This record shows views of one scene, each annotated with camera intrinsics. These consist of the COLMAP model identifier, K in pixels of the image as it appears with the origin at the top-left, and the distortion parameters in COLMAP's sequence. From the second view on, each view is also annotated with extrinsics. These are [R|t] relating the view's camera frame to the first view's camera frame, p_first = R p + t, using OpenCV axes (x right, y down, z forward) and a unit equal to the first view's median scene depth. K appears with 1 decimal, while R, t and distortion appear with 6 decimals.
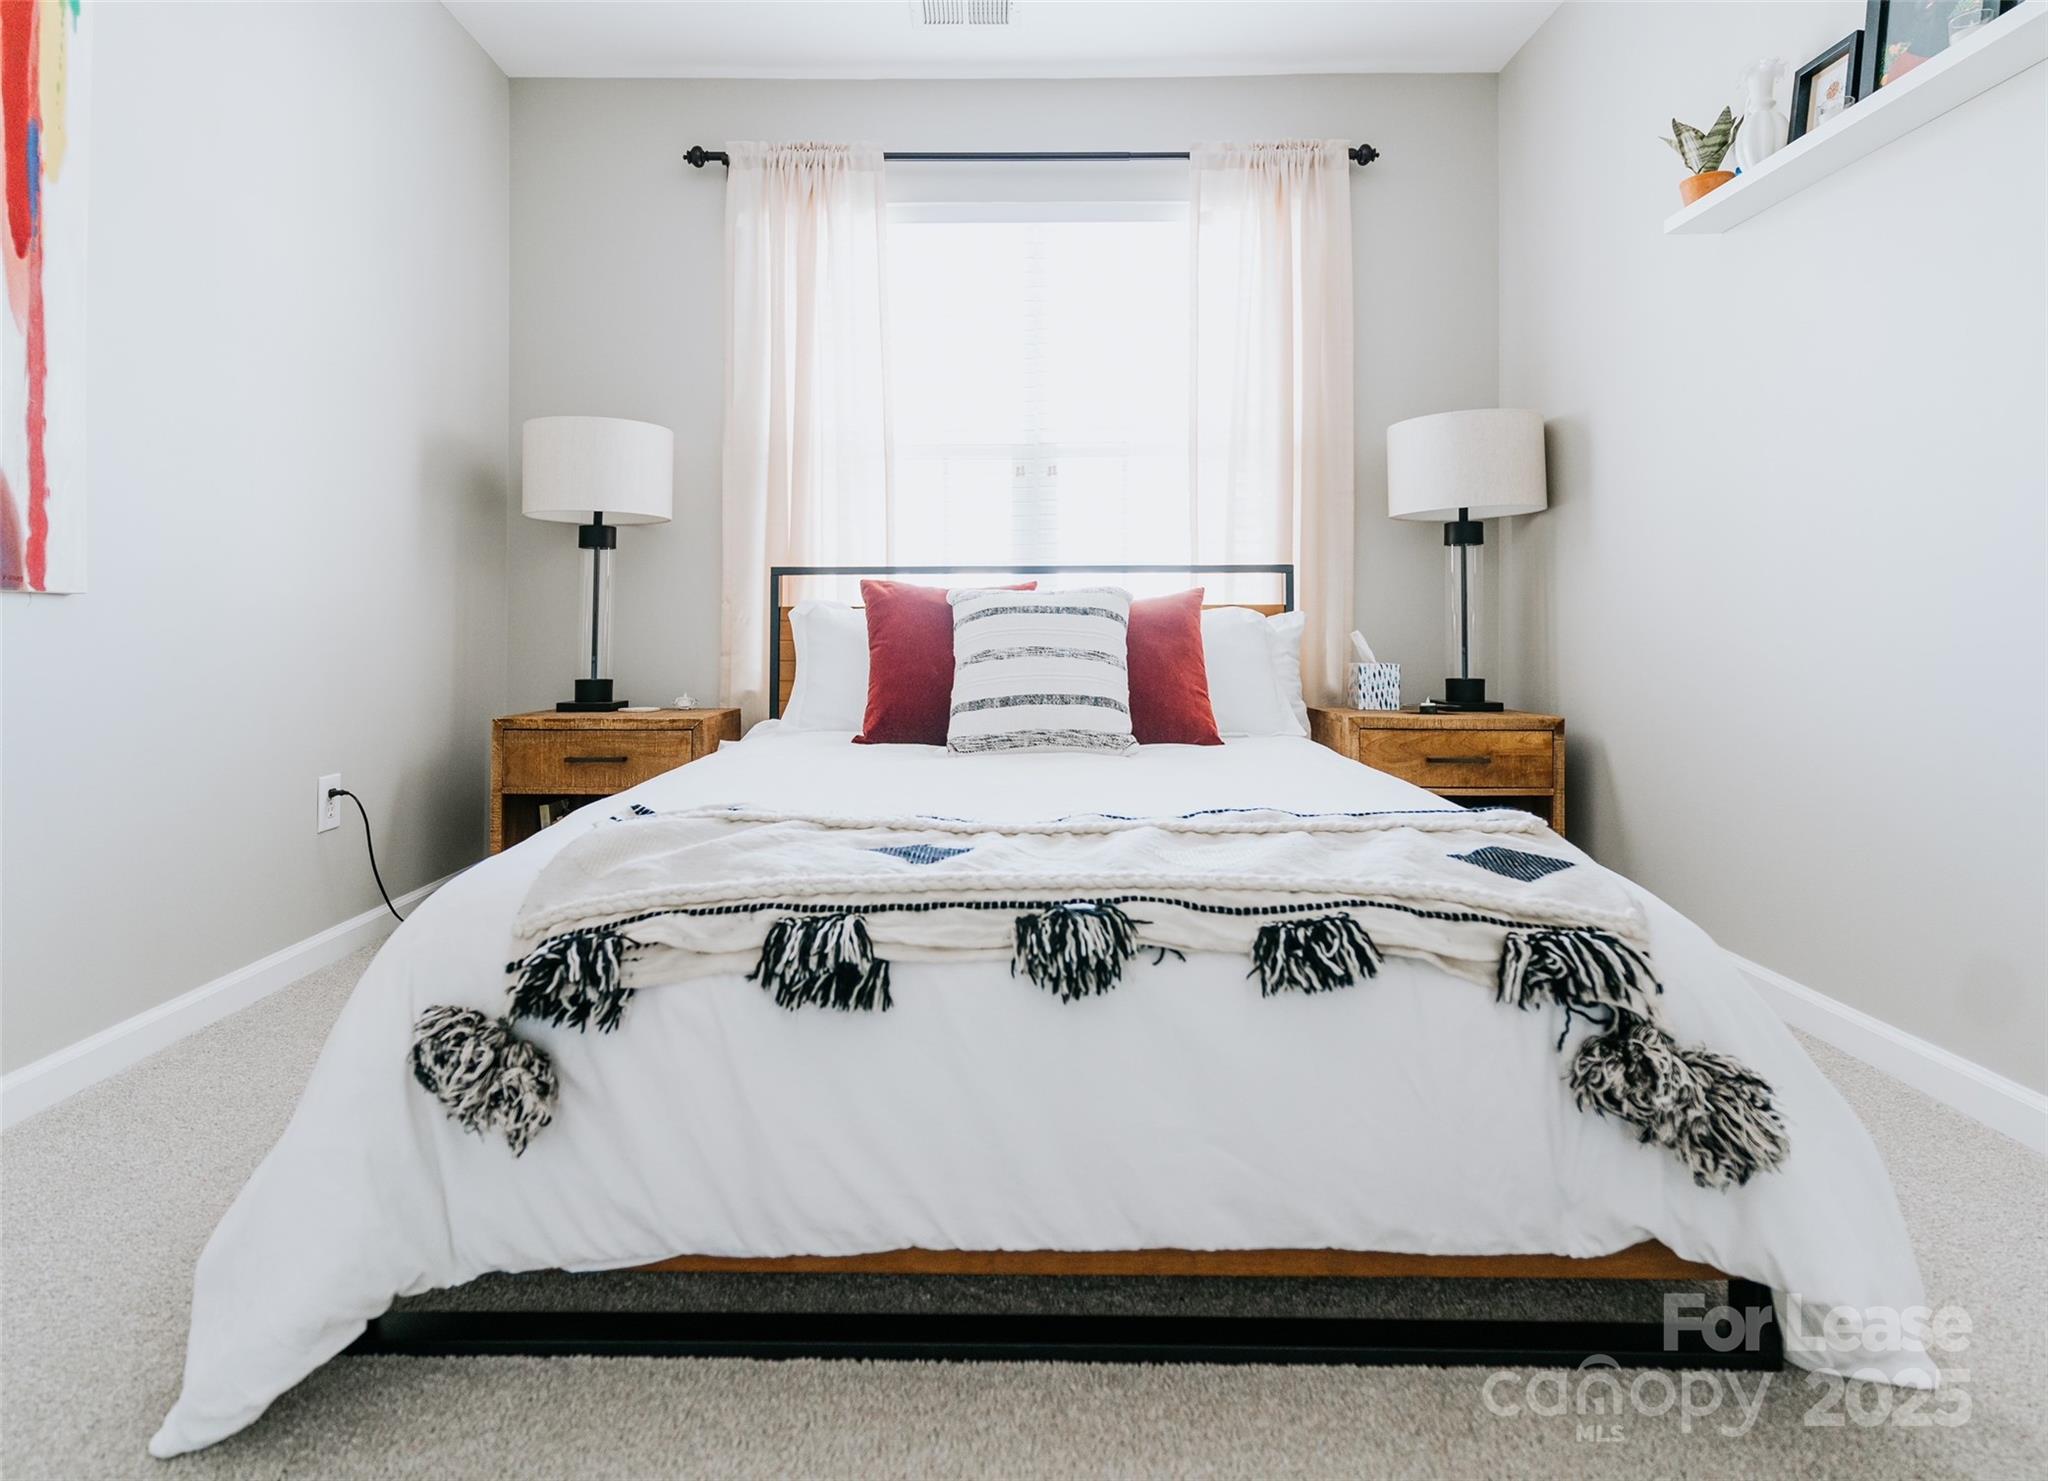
lens RADIAL K [[1045.5, 0, 1008.4], [0, 1045.5, 622.3], [0, 0, 1]] dist [-0.021553, 0.002428]
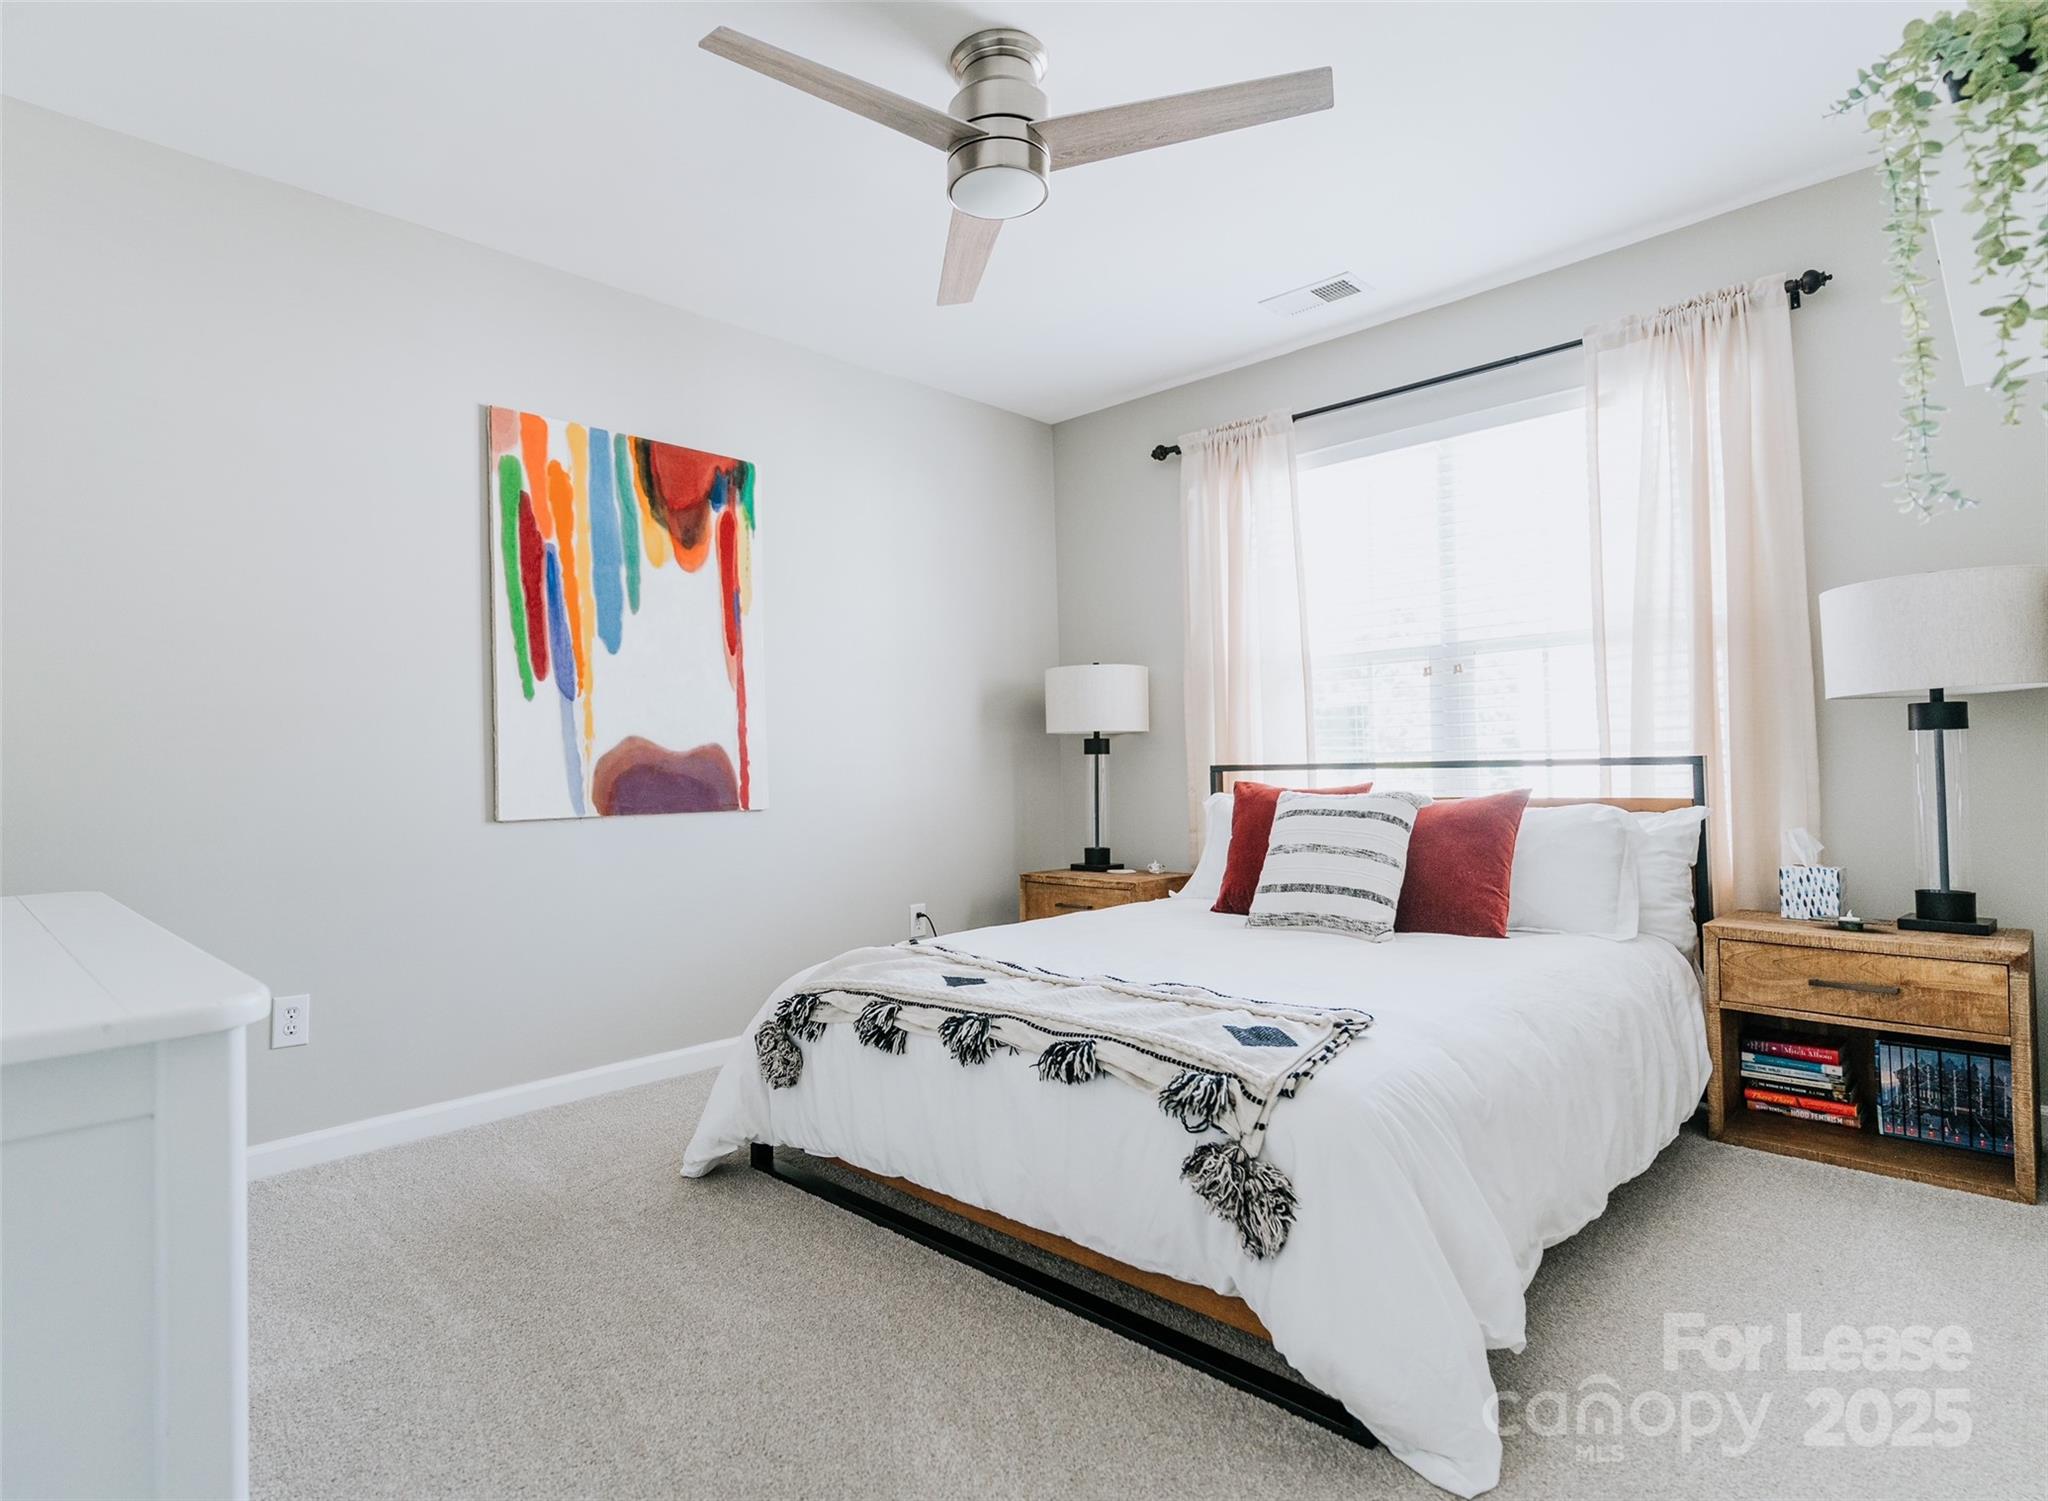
lens RADIAL K [[1074.9, 0, 1027.0], [0, 1074.9, 746.2], [0, 0, 1]] dist [-0.005850, -0.003422]
pose [[0.732025, -0.020137, -0.680980, 0.571416], [0.015687, 0.999796, -0.012702, -0.071819], [0.681097, -0.001384, 0.732192, -0.129130]]
